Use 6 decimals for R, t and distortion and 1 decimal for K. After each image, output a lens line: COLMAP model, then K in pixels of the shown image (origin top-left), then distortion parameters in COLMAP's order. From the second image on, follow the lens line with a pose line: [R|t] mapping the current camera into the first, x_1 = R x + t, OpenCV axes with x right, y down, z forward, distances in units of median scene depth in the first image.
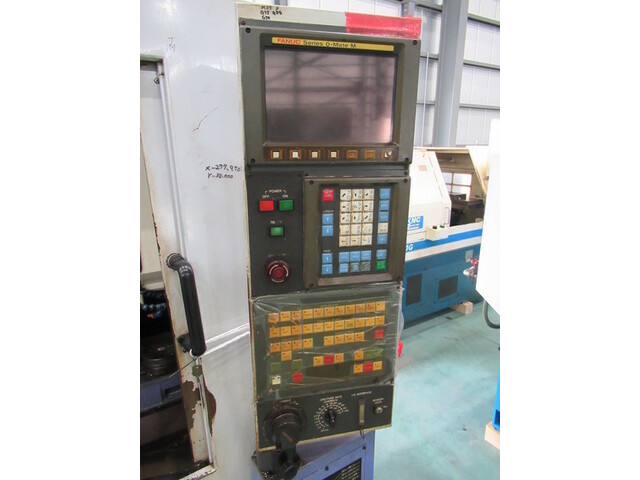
lens RADIAL K [[364.9, 0, 321.1], [0, 364.9, 240.1], [0, 0, 1]] dist [-0.003503, 0.000070]
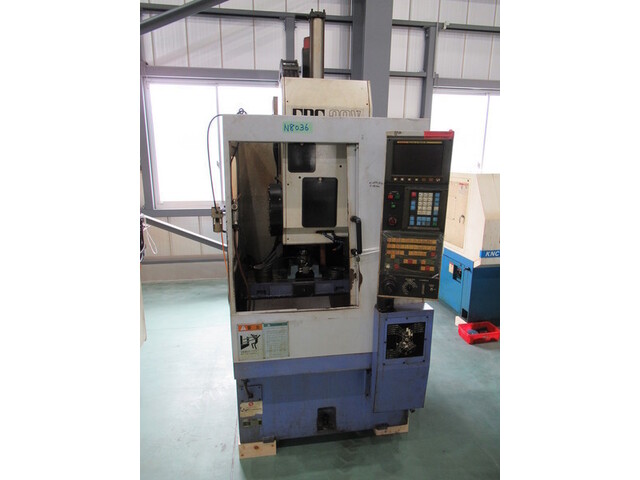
lens RADIAL K [[381.4, 0, 316.4], [0, 381.4, 242.2], [0, 0, 1]] dist [0.018894, 0.000481]
pose [[0.925925, 0.092235, -0.366273, 0.385869], [-0.107352, 0.993998, -0.021074, 0.336210], [0.362131, 0.058833, 0.930269, -1.717570]]
